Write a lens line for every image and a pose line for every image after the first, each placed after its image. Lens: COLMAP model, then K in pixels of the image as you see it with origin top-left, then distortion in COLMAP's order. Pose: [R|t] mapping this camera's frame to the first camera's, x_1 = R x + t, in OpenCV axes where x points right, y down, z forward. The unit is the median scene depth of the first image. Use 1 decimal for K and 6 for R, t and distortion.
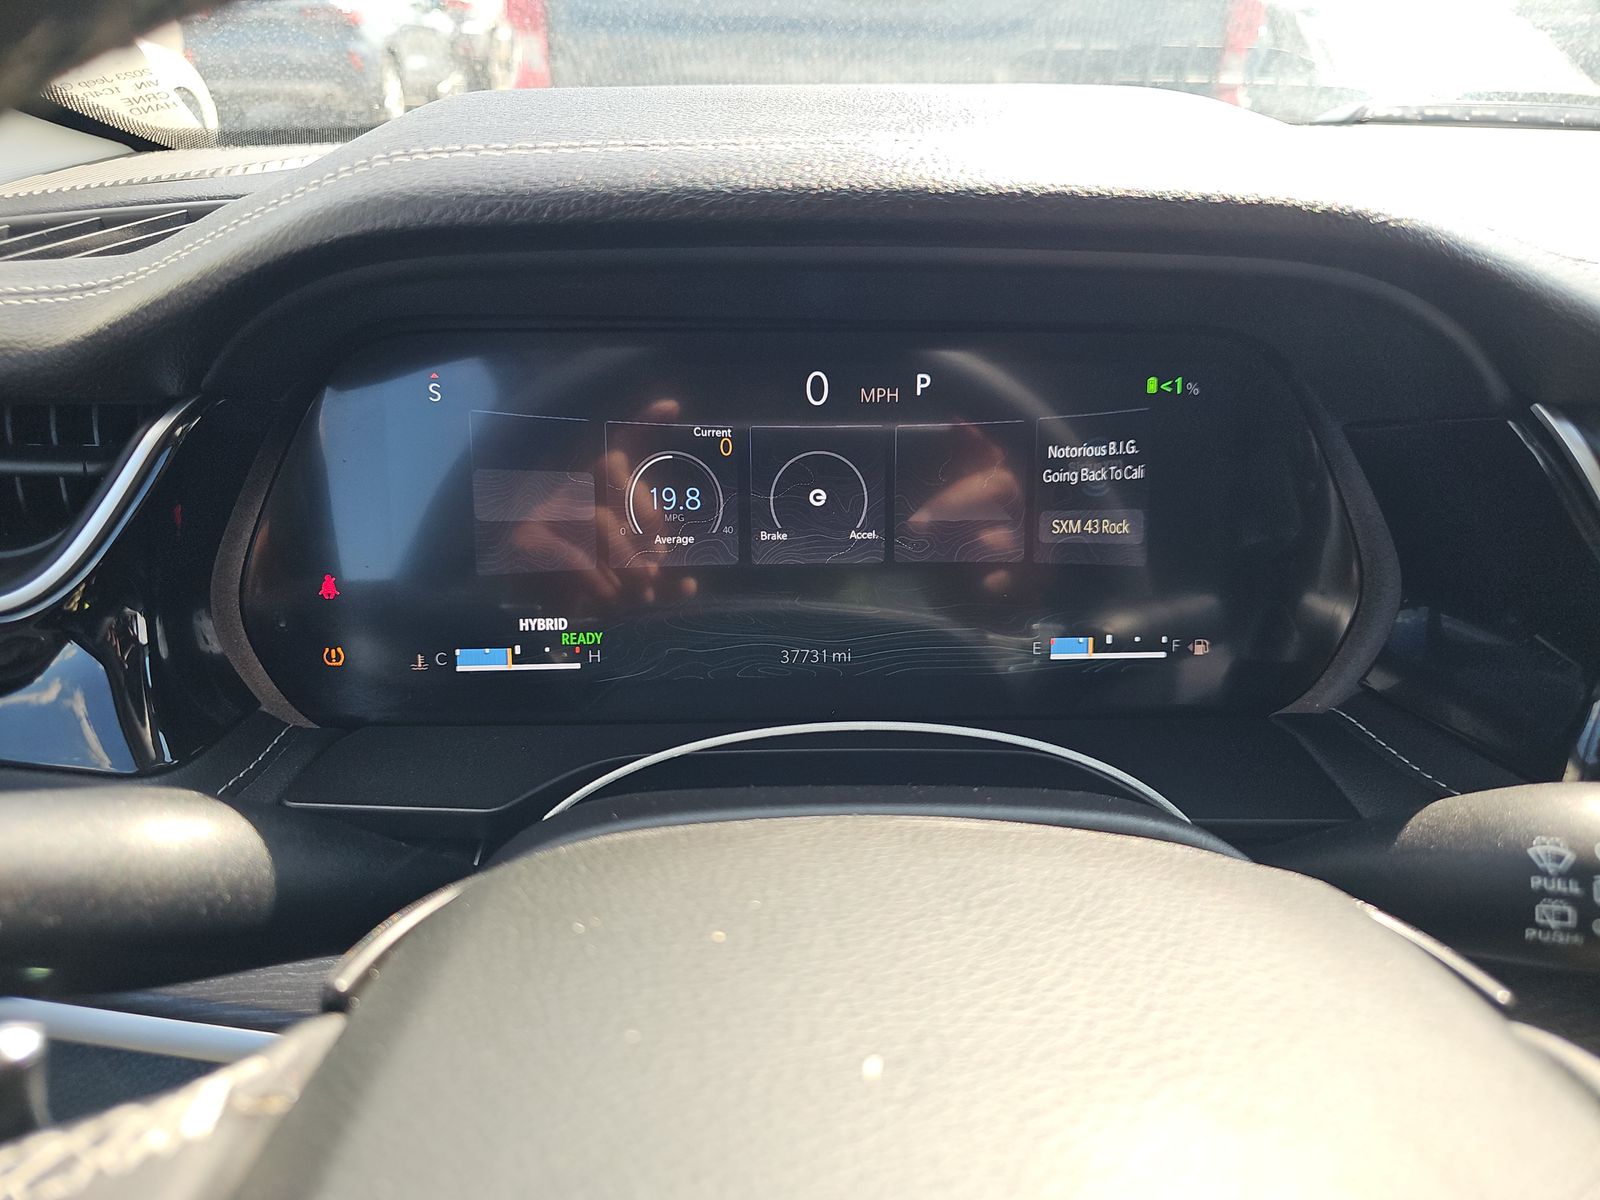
lens RADIAL K [[1071.9, 0, 802.9], [0, 1071.9, 595.3], [0, 0, 1]] dist [-0.005131, -0.005317]
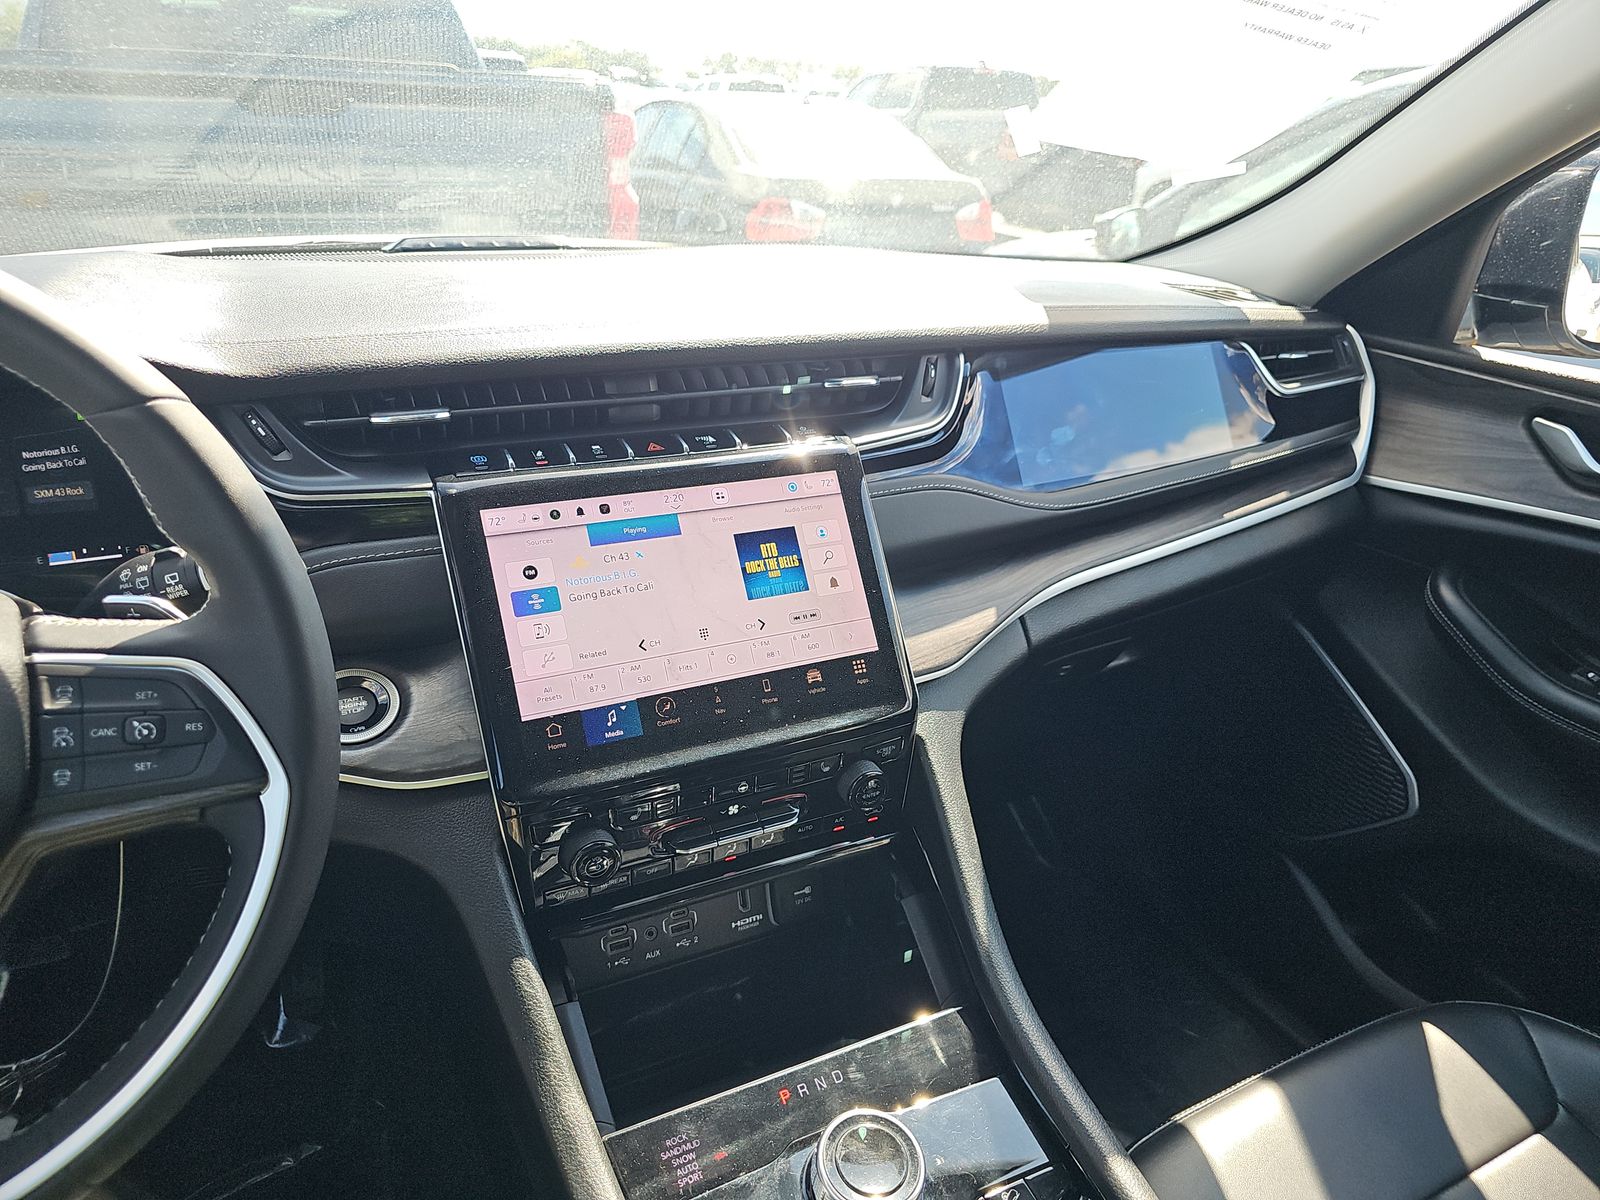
lens RADIAL K [[1054.6, 0, 803.4], [0, 1054.6, 606.3], [0, 0, 1]] dist [0.012761, -0.013492]
pose [[0.921931, -0.149355, 0.357401, 0.768908], [0.167208, 0.985731, -0.019393, 0.382194], [-0.349405, 0.077639, 0.933750, -1.158864]]
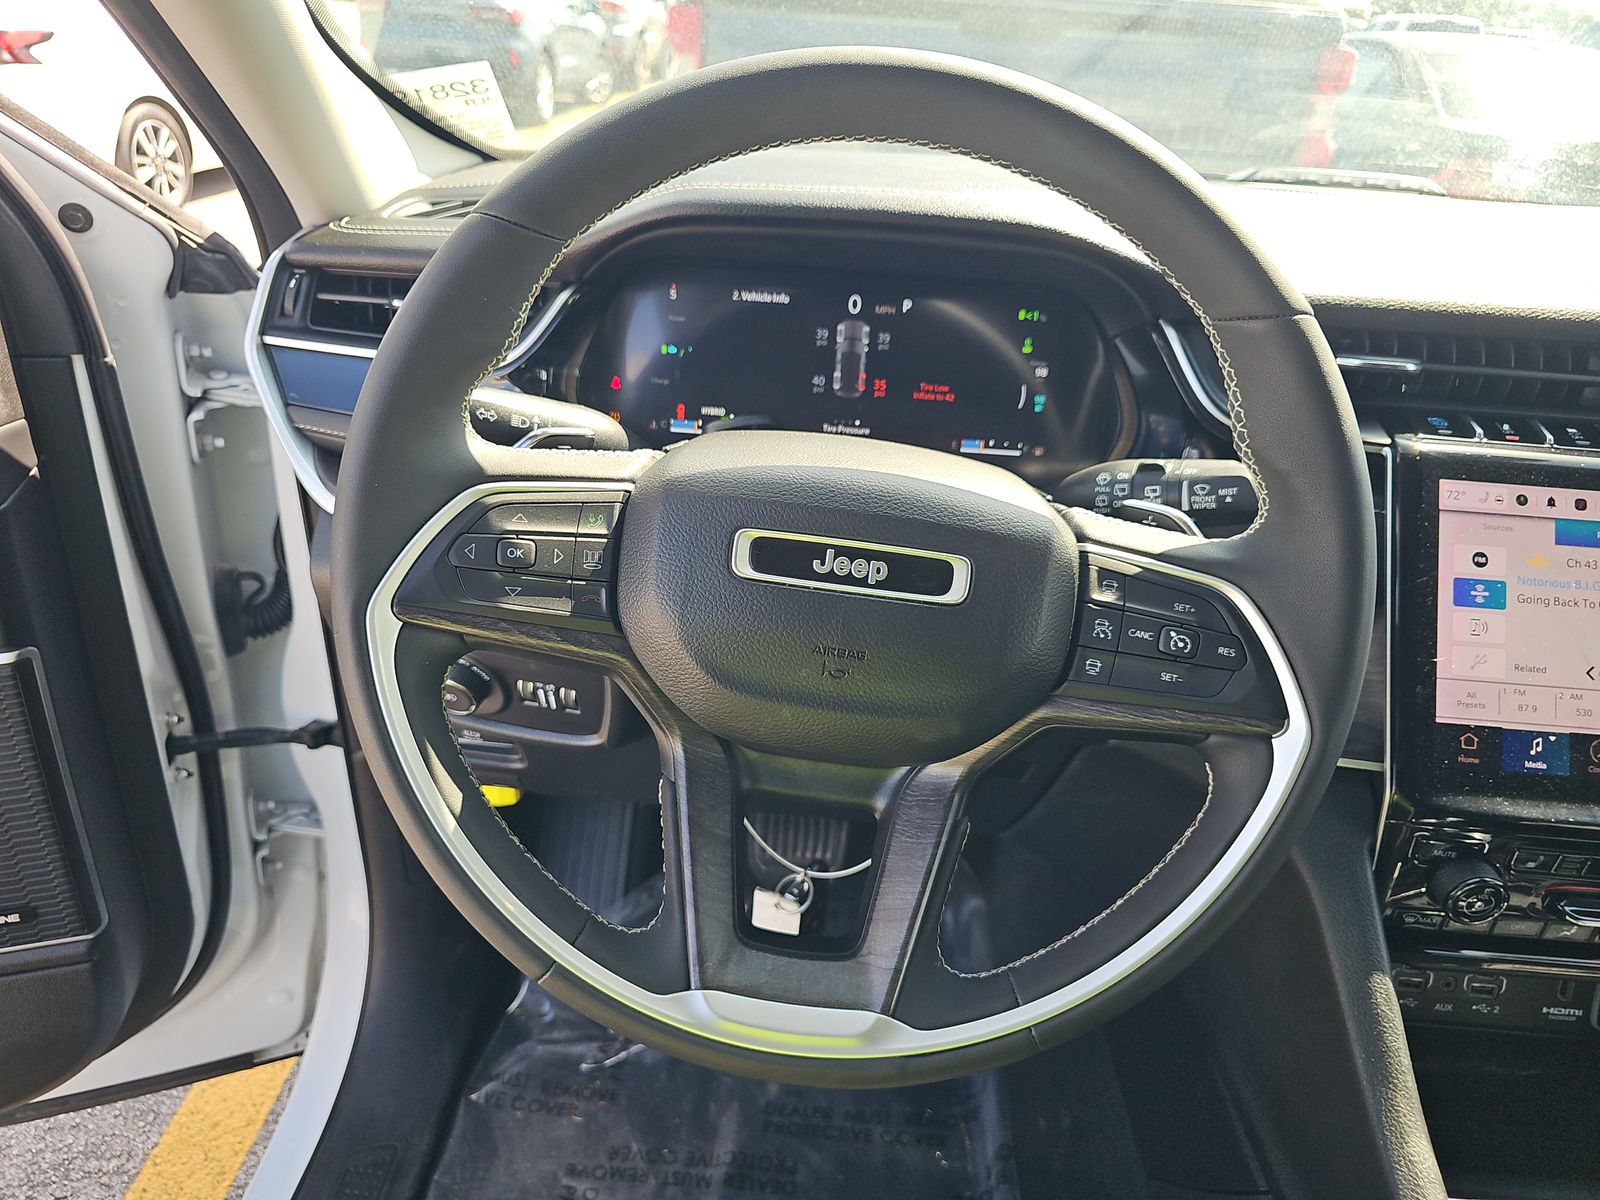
lens RADIAL K [[1054.6, 0, 803.4], [0, 1054.6, 606.3], [0, 0, 1]] dist [0.012761, -0.013492]
pose [[0.992567, 0.088240, -0.083808, 0.129821], [-0.087848, 0.996099, 0.008362, 0.357789], [0.084219, -0.000938, 0.996447, -0.982491]]
